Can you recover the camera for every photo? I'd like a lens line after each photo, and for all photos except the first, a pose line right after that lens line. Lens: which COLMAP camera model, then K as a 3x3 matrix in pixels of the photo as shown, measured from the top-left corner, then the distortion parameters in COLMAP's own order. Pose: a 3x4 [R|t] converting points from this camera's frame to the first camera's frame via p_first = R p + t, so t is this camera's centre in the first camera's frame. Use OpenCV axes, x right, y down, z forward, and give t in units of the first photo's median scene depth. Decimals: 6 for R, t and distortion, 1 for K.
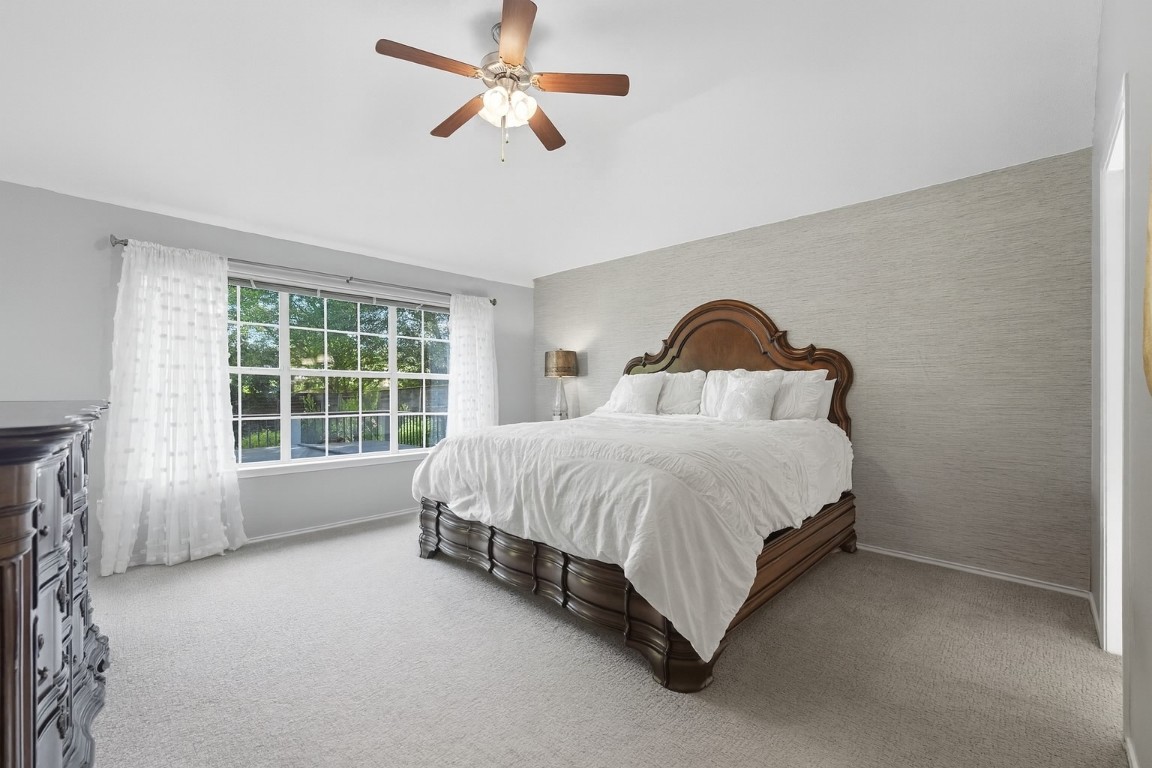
lens RADIAL K [[471.2, 0, 576.0], [0, 471.2, 384.0], [0, 0, 1]] dist [0.001409, 0.000181]
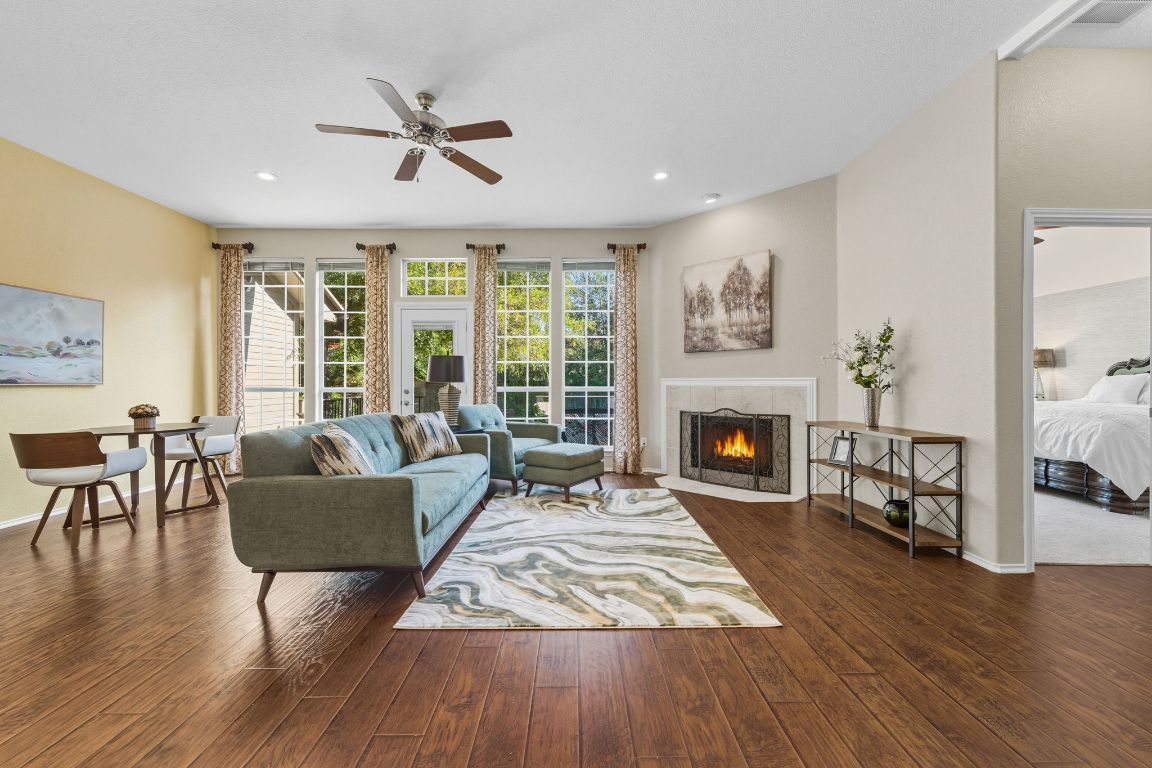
lens RADIAL K [[471.2, 0, 576.0], [0, 471.2, 384.0], [0, 0, 1]] dist [0.001409, 0.000181]
pose [[0.701674, -0.001578, -0.712497, 0.005347], [-0.000949, 0.999995, -0.003150, 0.020279], [0.712498, 0.002887, 0.701668, -2.162595]]
